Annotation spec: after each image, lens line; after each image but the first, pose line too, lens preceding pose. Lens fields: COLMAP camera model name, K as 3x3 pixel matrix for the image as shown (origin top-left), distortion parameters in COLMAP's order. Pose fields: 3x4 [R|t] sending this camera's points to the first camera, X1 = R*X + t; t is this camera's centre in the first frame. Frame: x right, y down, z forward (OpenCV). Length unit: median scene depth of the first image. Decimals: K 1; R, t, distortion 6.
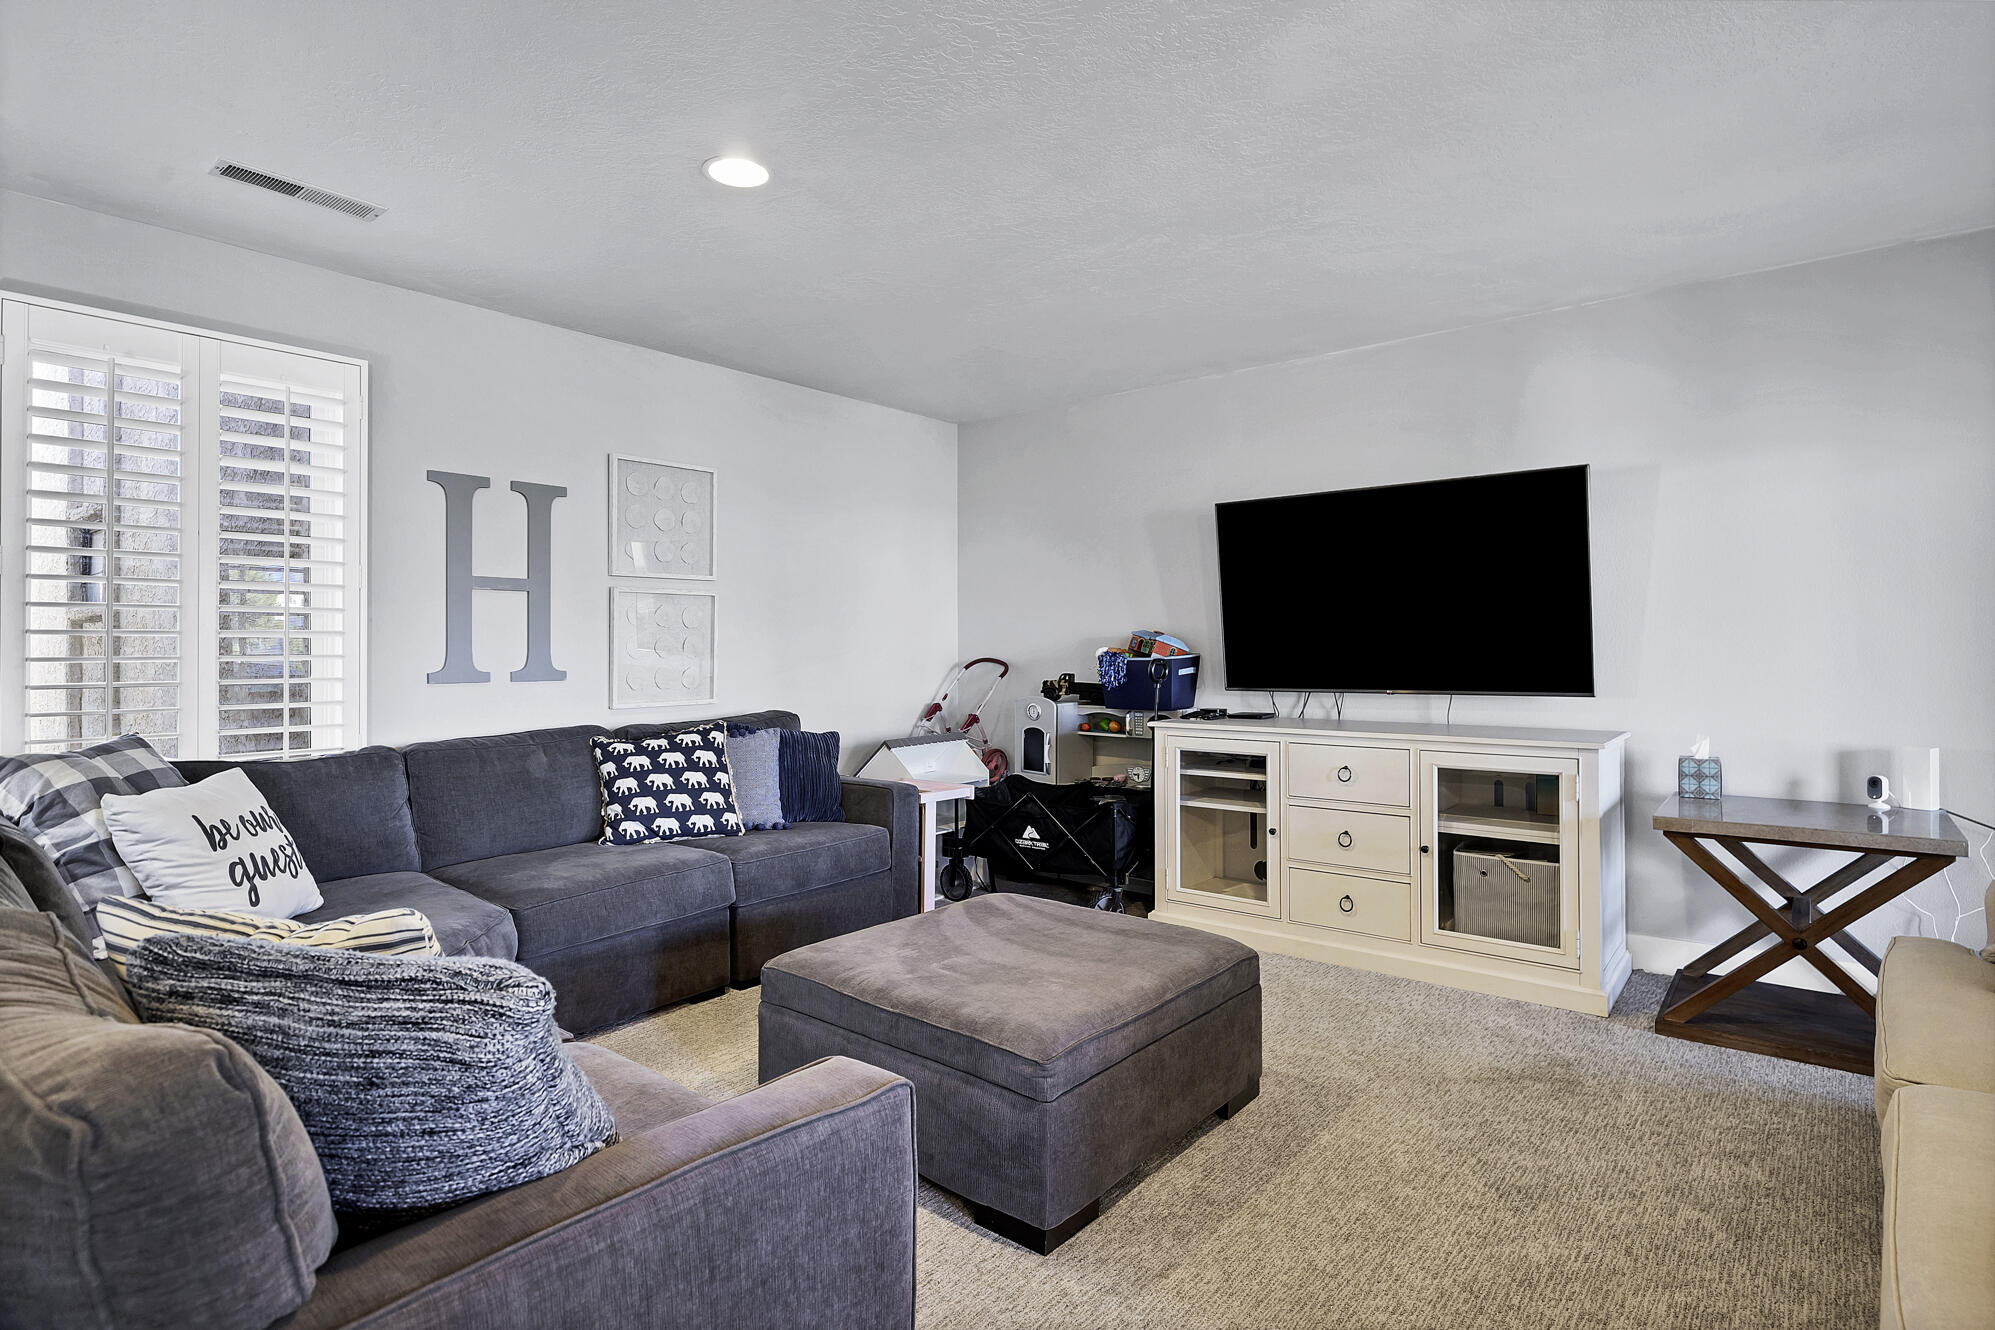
lens RADIAL K [[1014.9, 0, 997.2], [0, 1014.9, 655.7], [0, 0, 1]] dist [-0.002511, 0.003060]
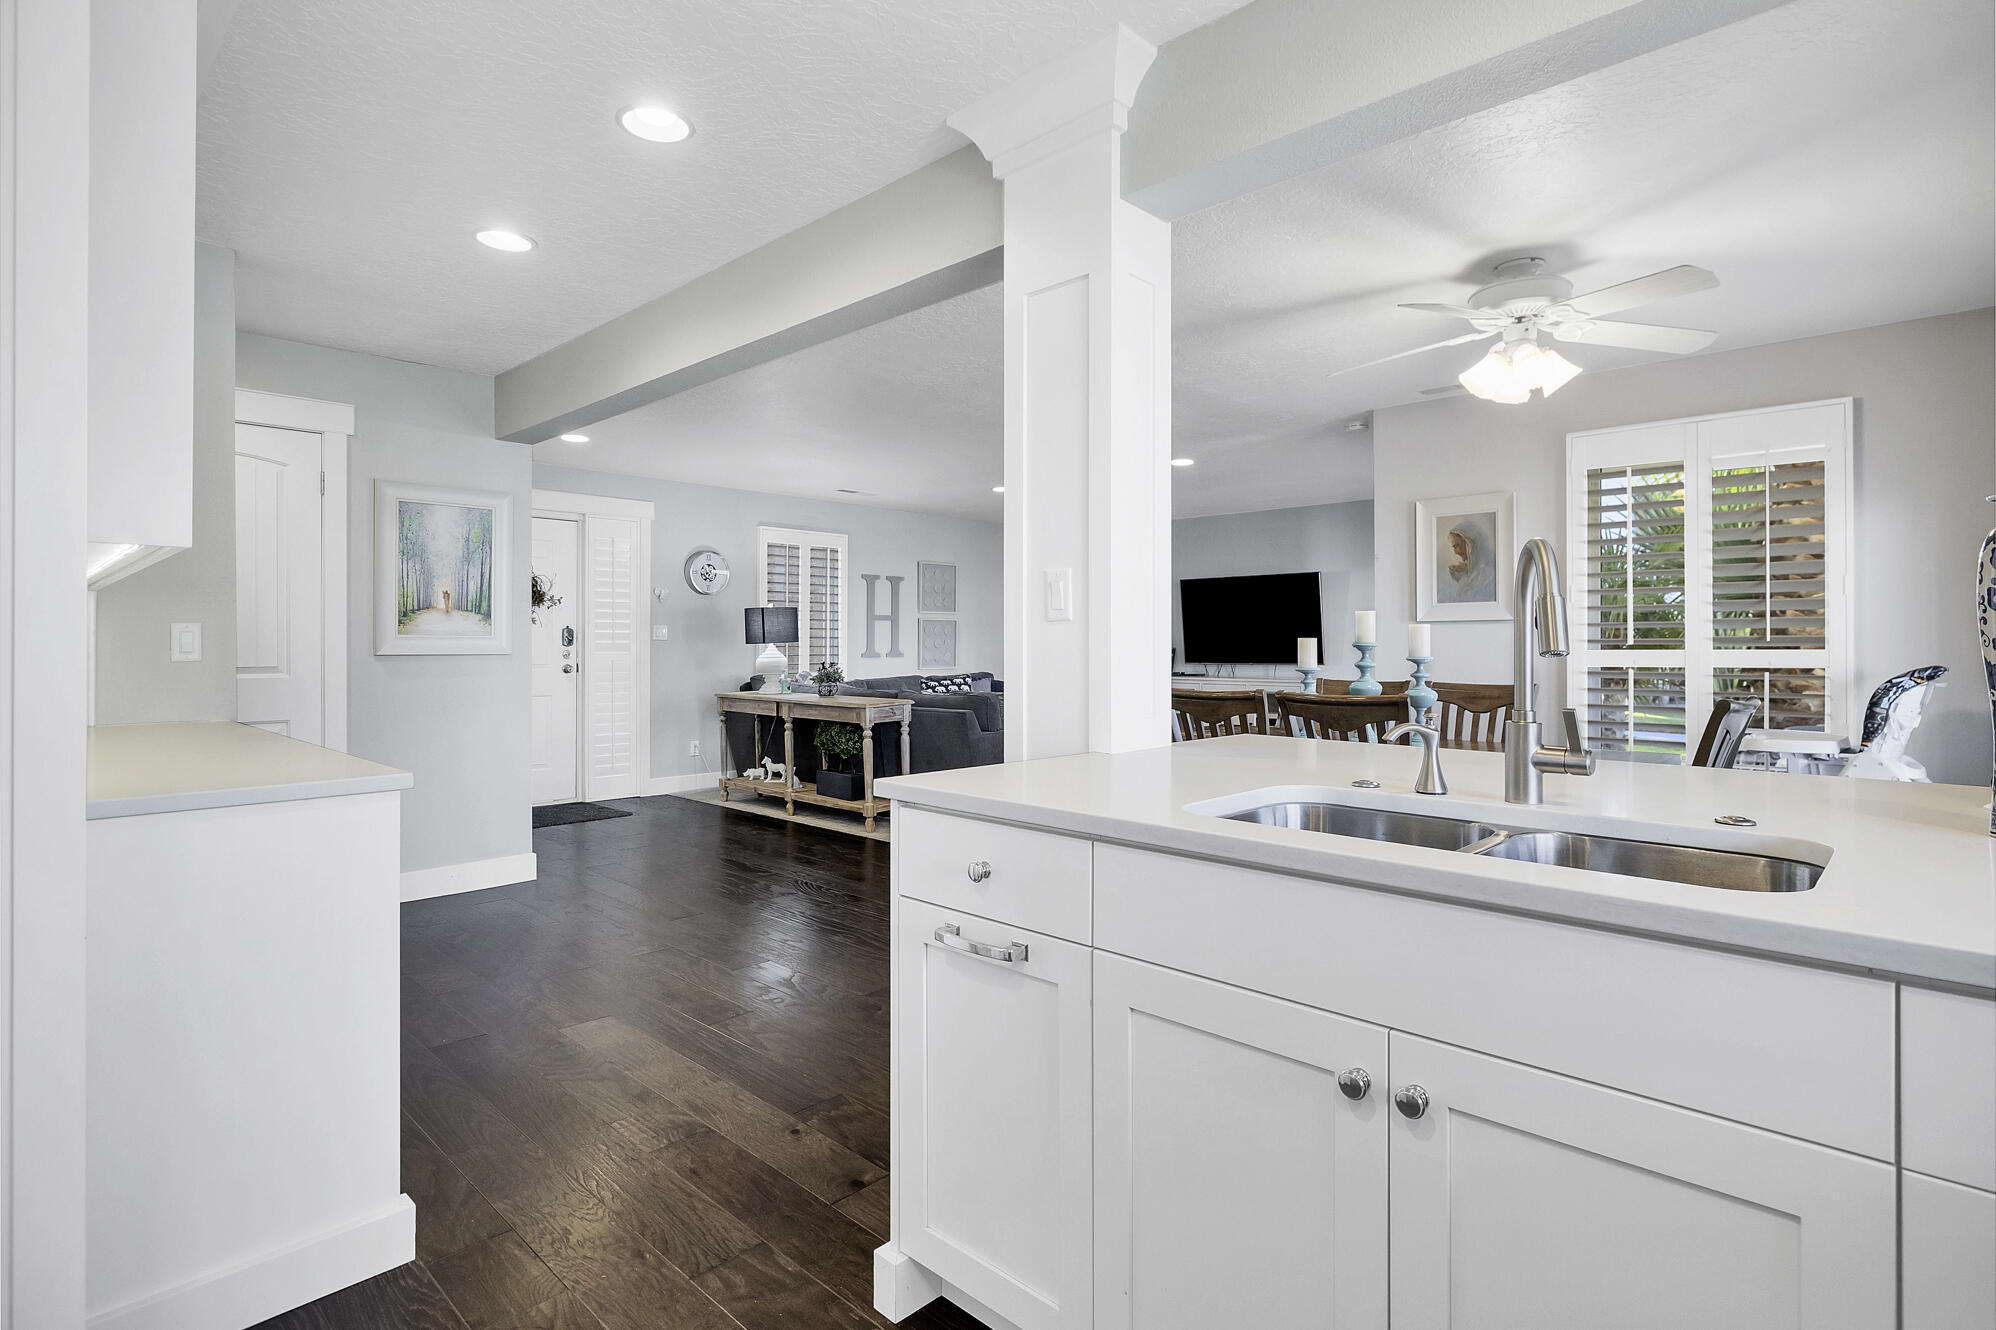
lens RADIAL K [[1015.4, 0, 1000.3], [0, 1015.4, 660.8], [0, 0, 1]] dist [-0.002511, 0.003060]
pose [[0.997542, 0.003381, -0.069995, -0.030072], [-0.003540, 0.999991, -0.002140, 0.037384], [0.069987, 0.002382, 0.997545, -1.406875]]
